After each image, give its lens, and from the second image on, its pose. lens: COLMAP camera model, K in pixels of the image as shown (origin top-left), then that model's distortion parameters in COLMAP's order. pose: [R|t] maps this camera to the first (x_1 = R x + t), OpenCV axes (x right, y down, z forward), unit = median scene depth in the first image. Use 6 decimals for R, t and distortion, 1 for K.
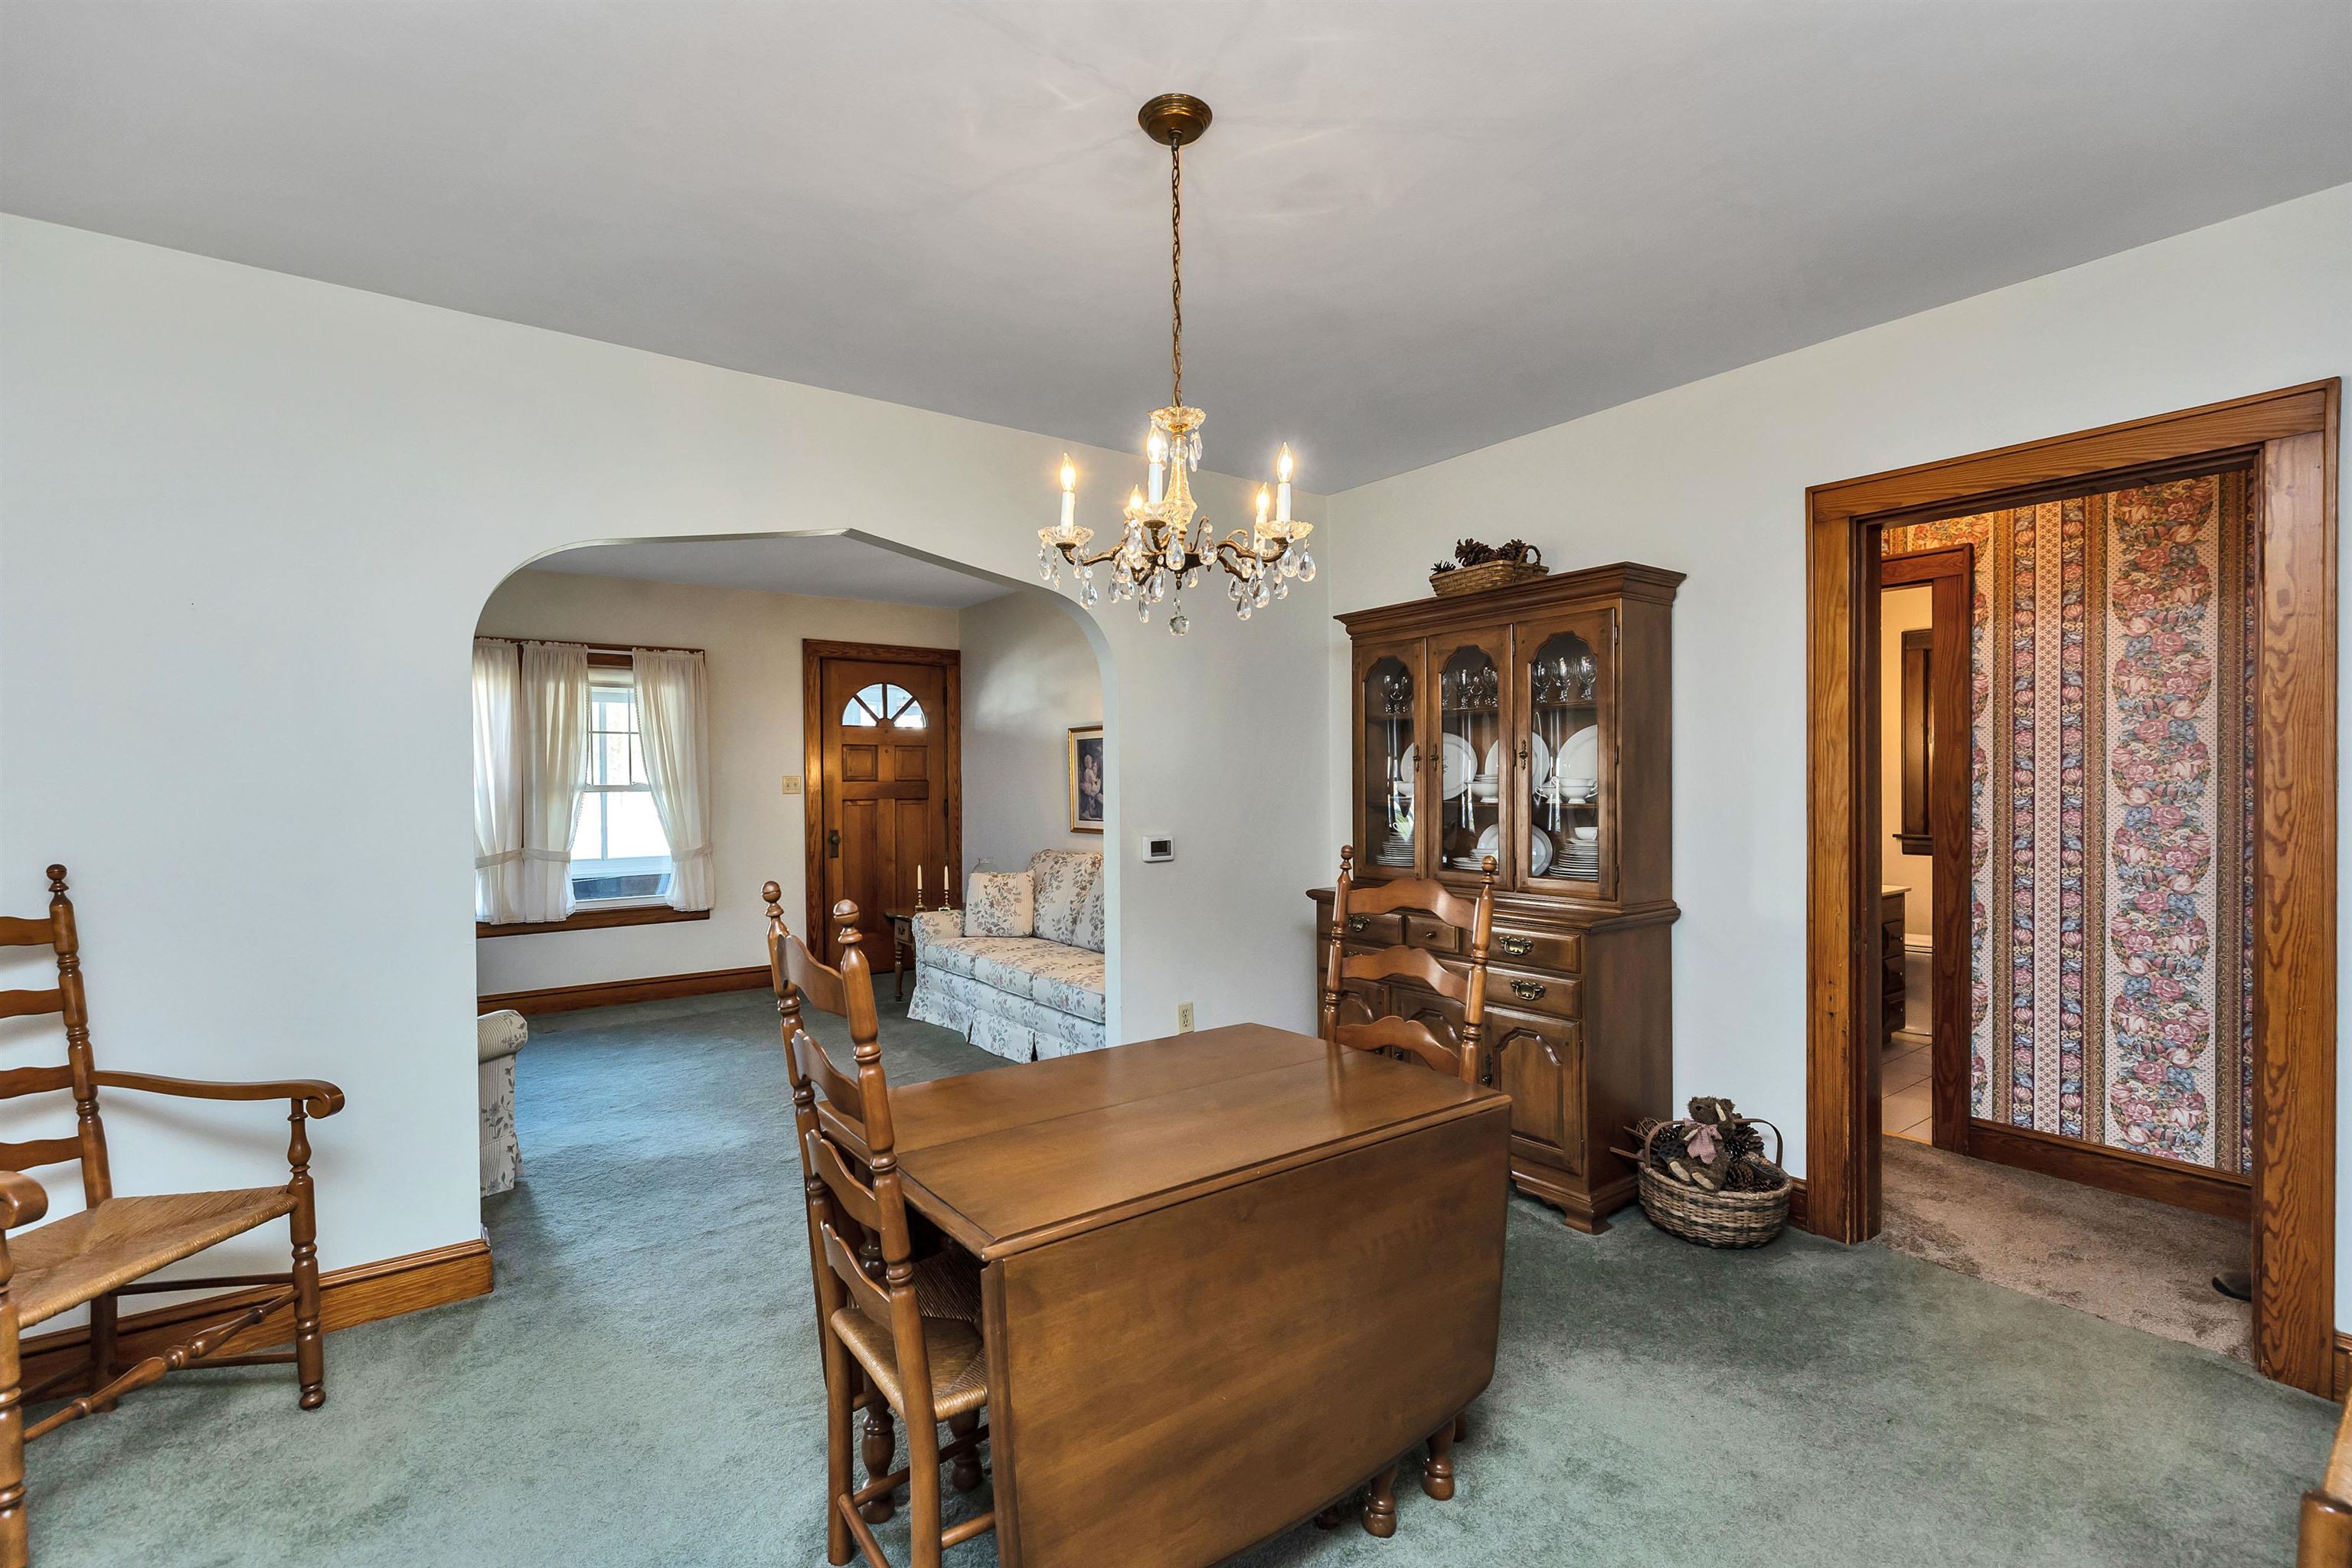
lens RADIAL K [[1076.7, 0, 1171.3], [0, 1076.7, 786.0], [0, 0, 1]] dist [0.003720, 0.000129]
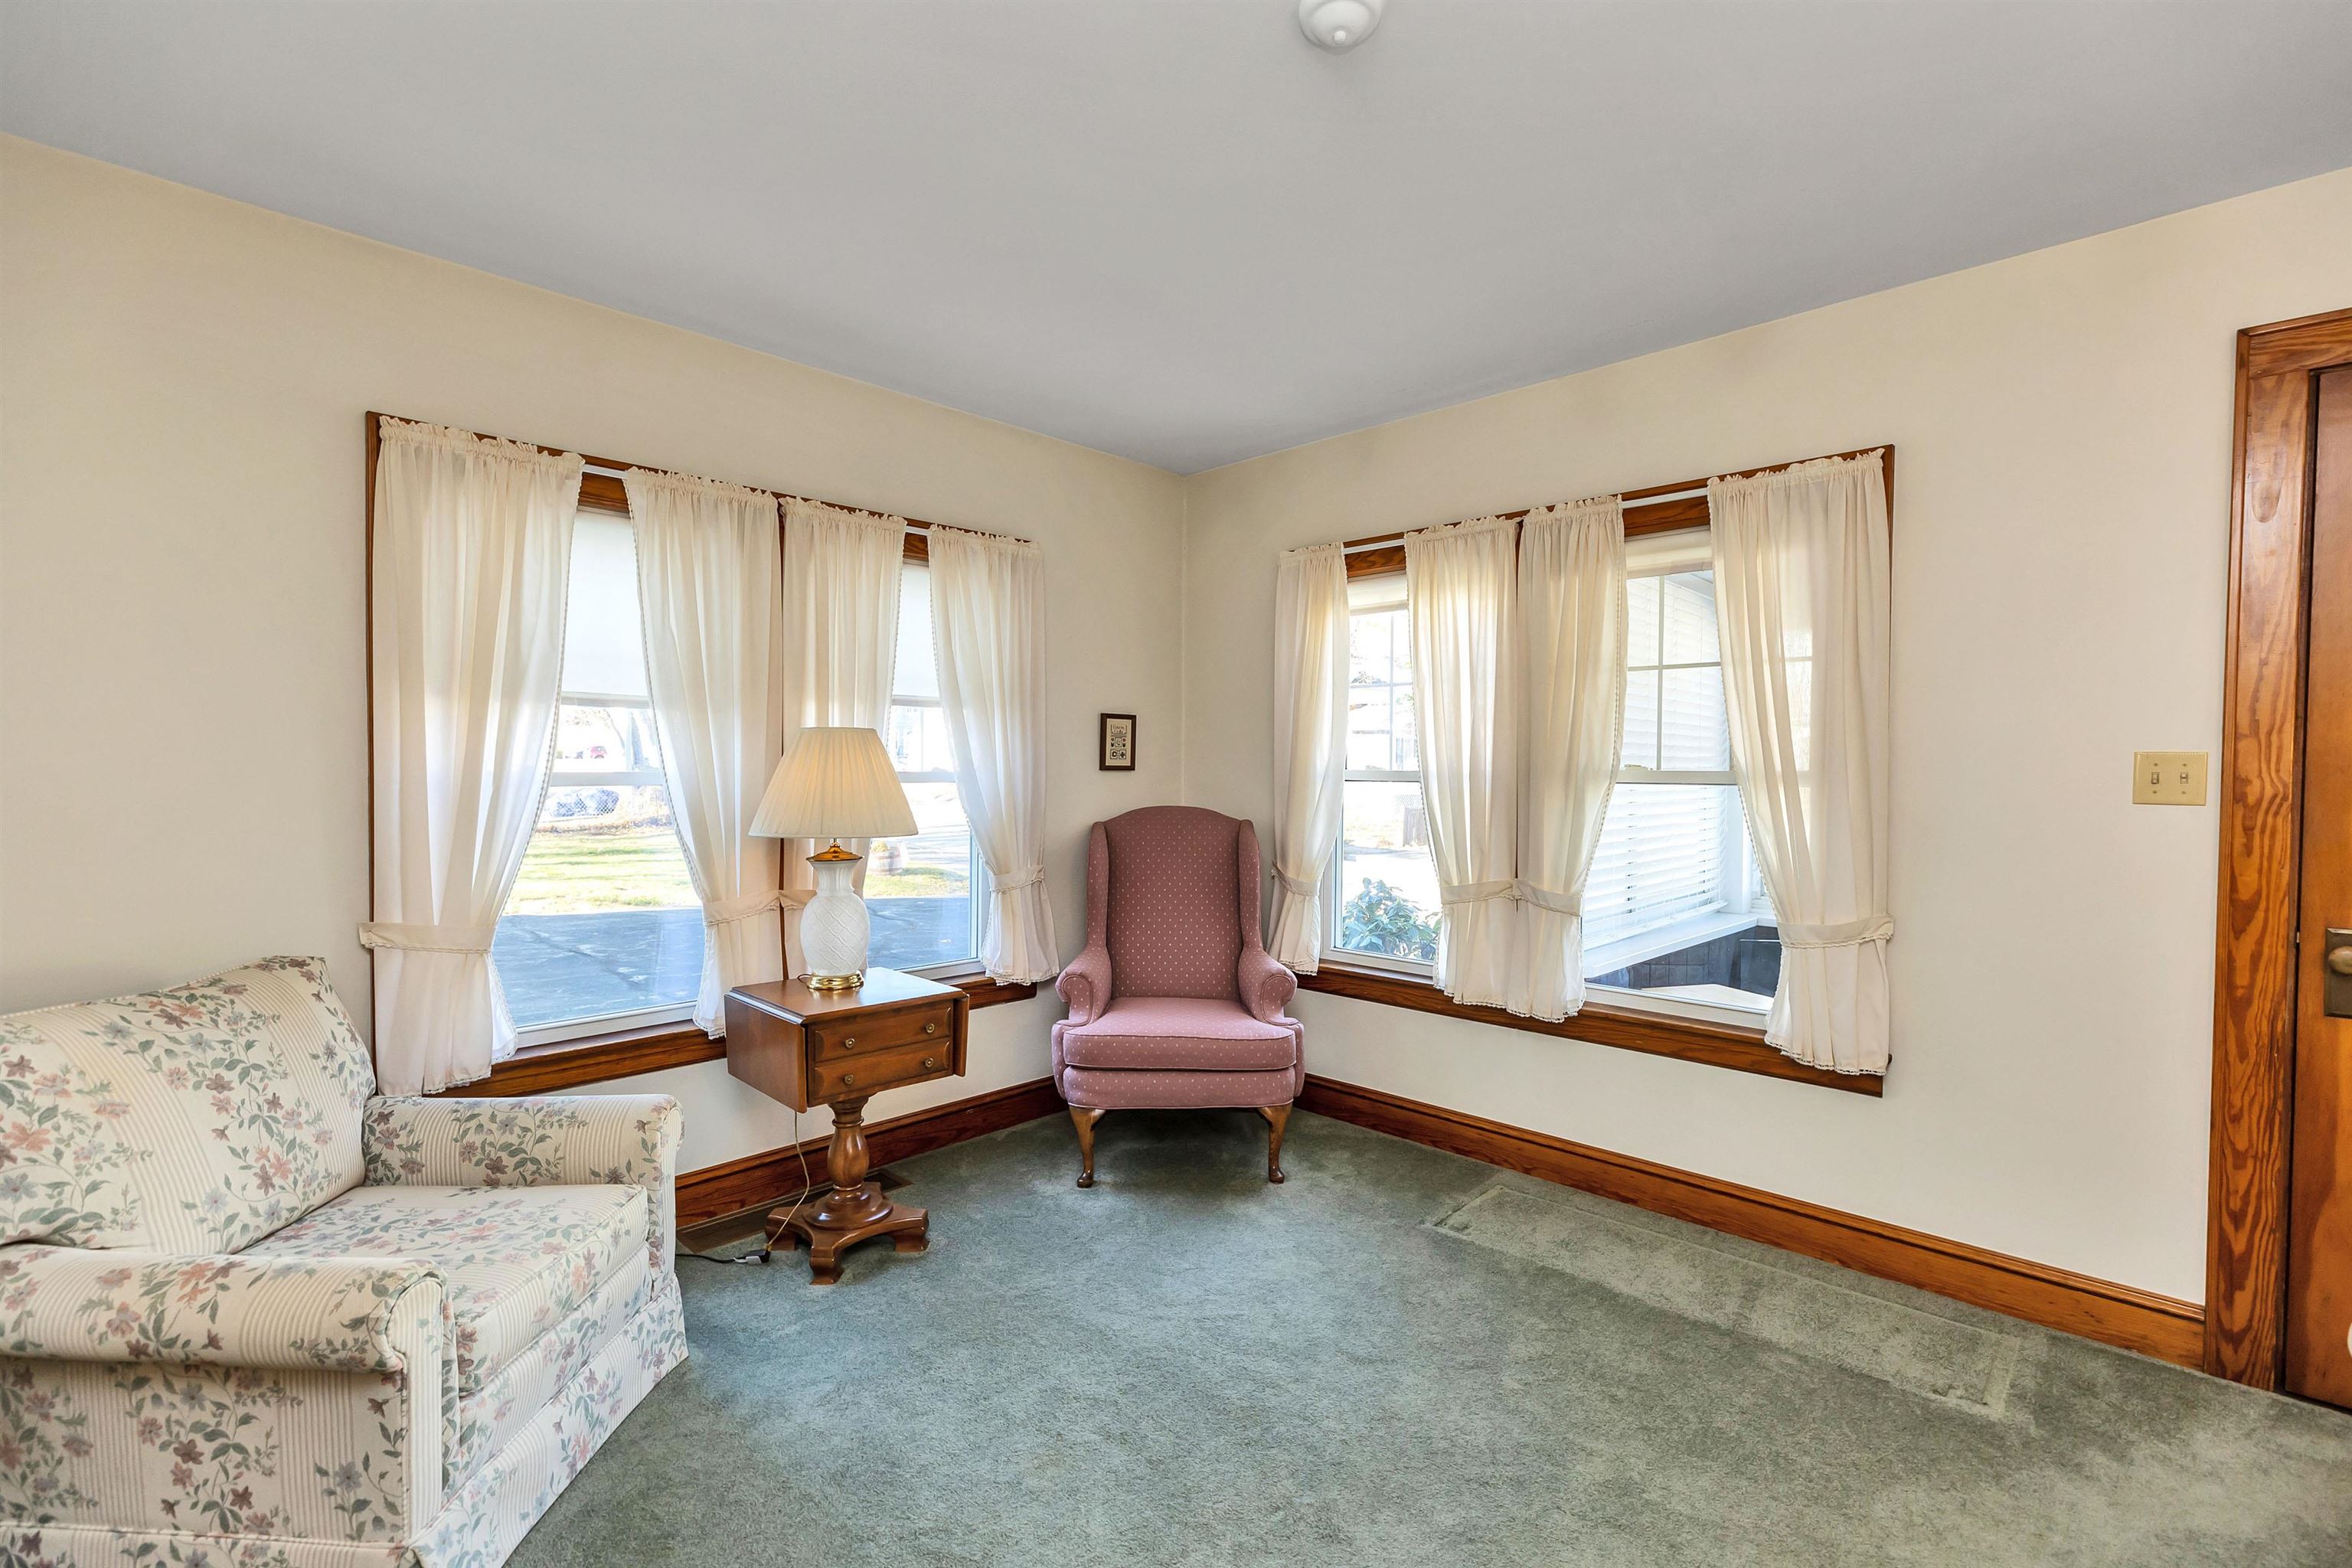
lens RADIAL K [[1076.7, 0, 1180.8], [0, 1076.7, 780.0], [0, 0, 1]] dist [0.003720, 0.000129]
pose [[0.152288, 0.024008, -0.988045, -0.064968], [-0.008080, 0.999702, 0.023046, -0.006312], [0.988303, 0.004473, 0.152436, 0.681448]]
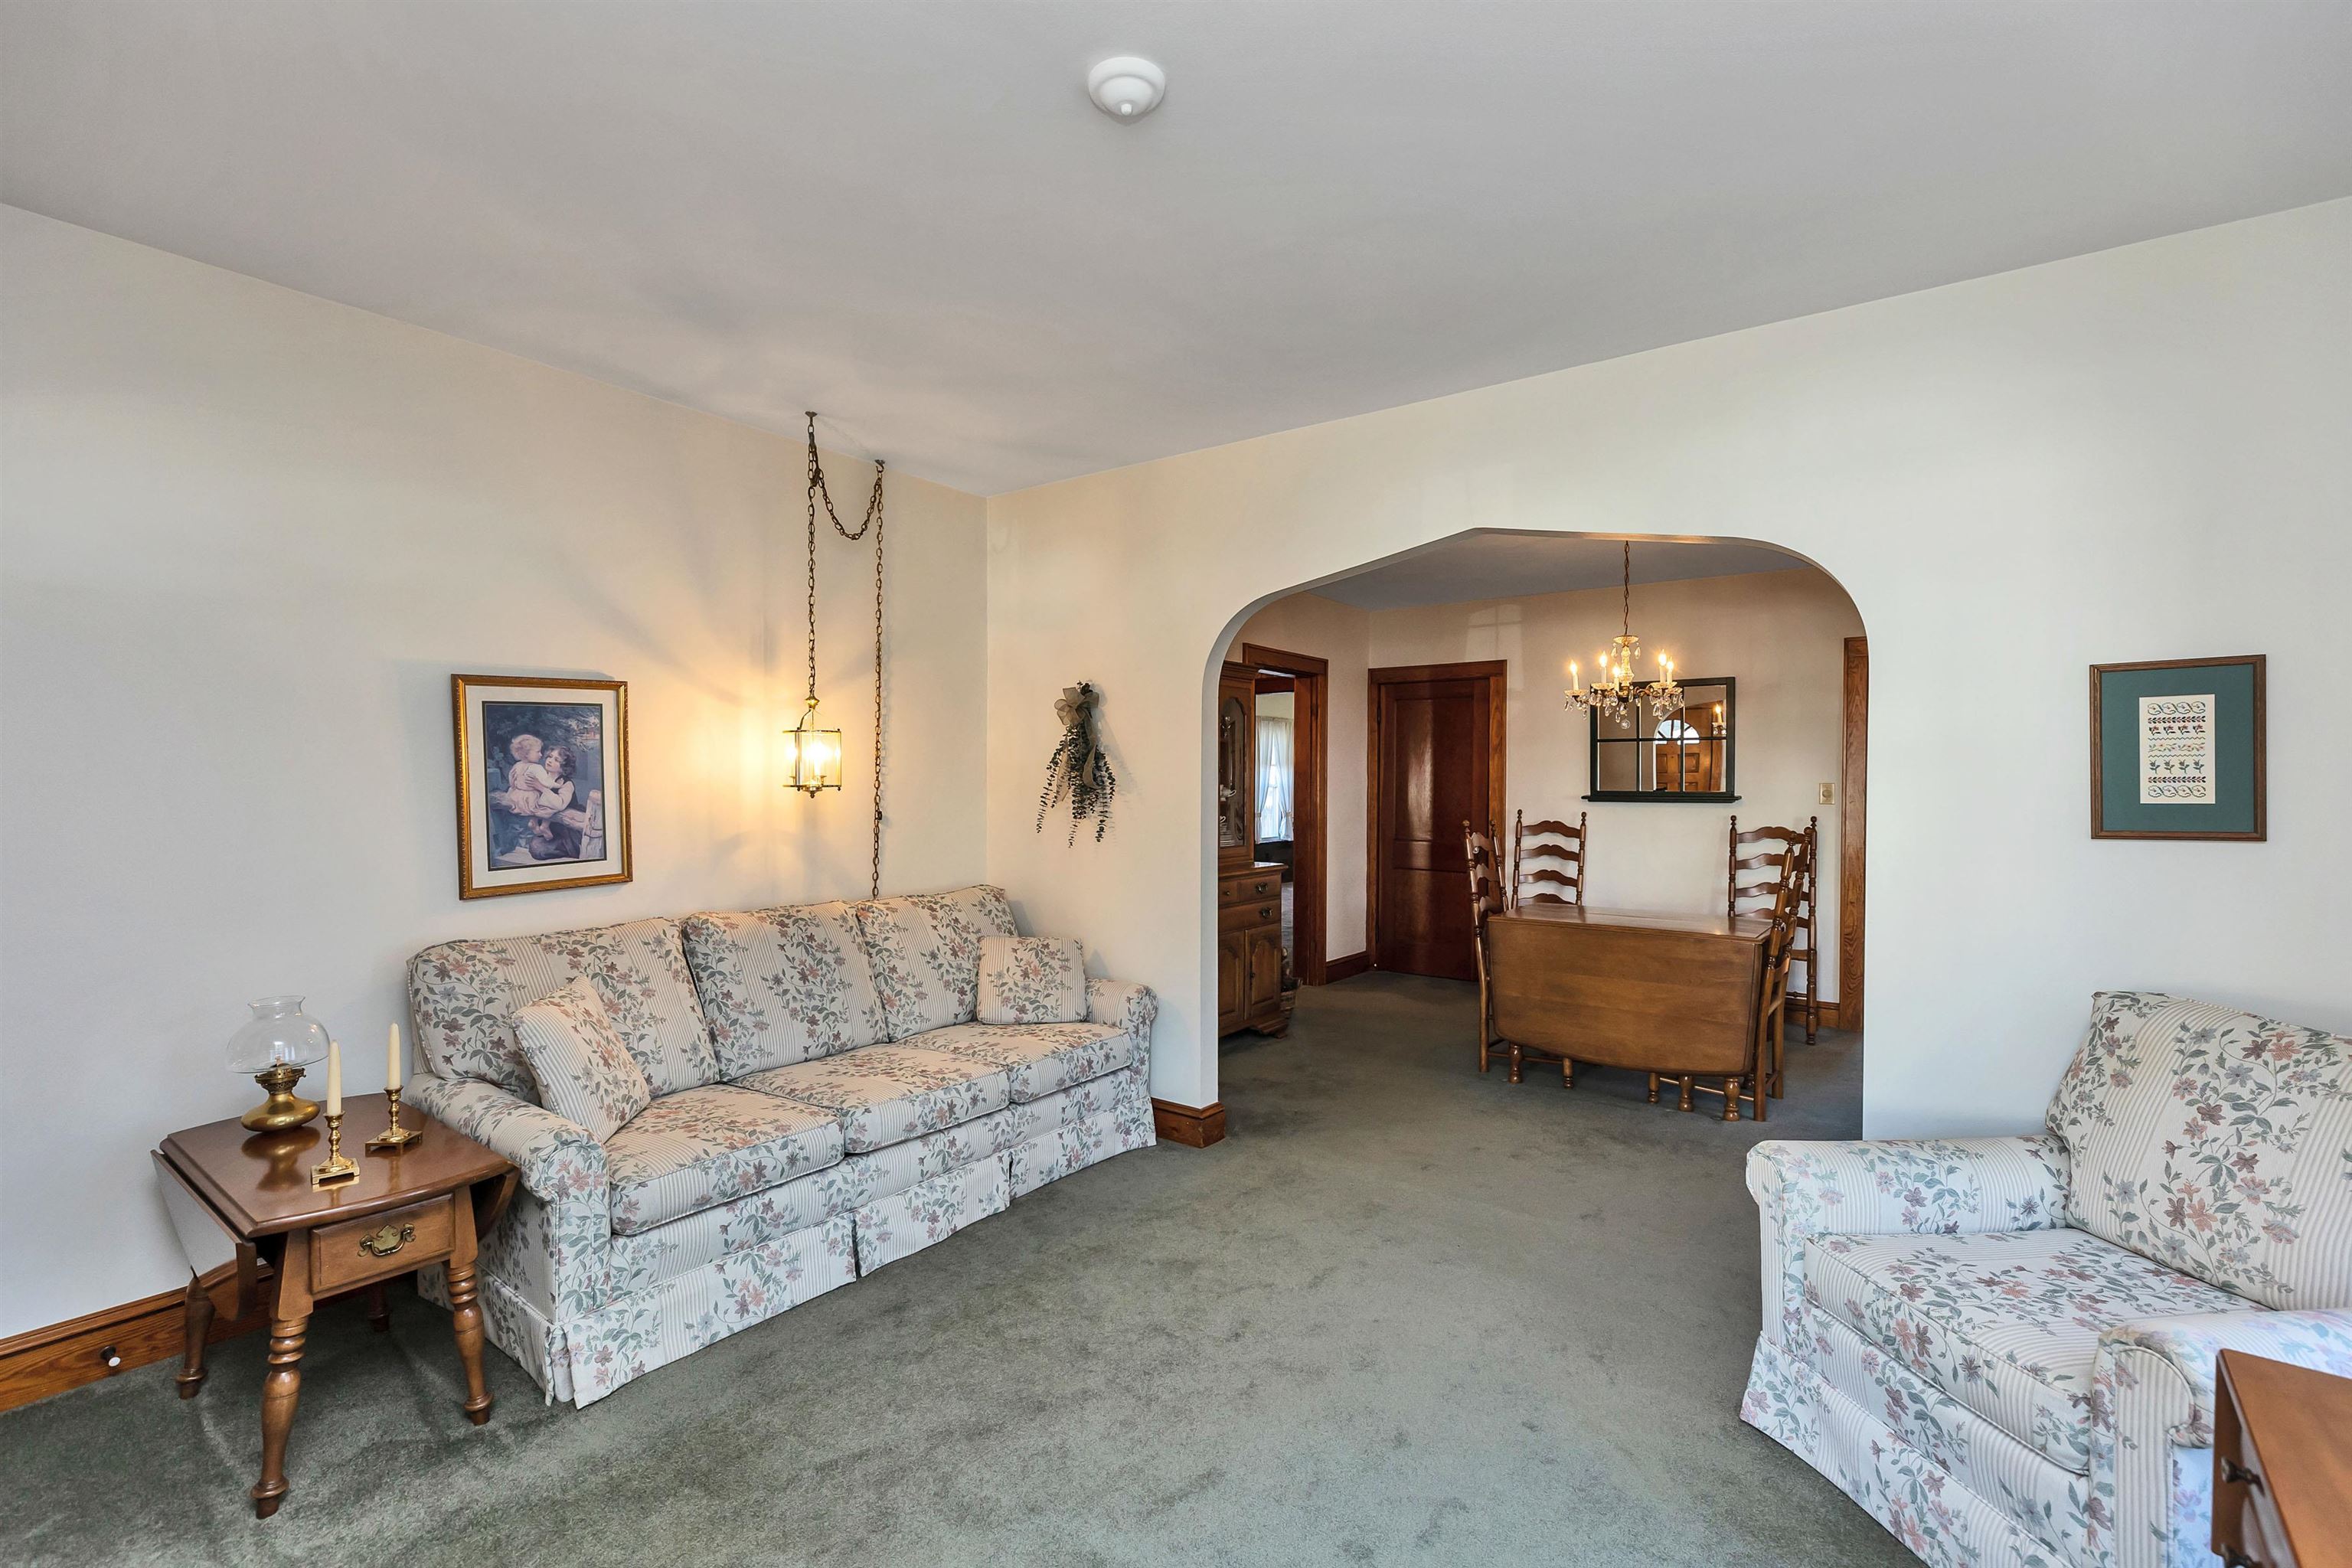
lens RADIAL K [[1076.7, 0, 1166.5], [0, 1076.7, 776.2], [0, 0, 1]] dist [0.003720, 0.000129]
pose [[-0.308746, 0.004449, 0.951134, -0.614057], [-0.001458, 0.999986, -0.005151, -0.006893], [-0.951143, -0.002977, -0.308736, 0.840430]]
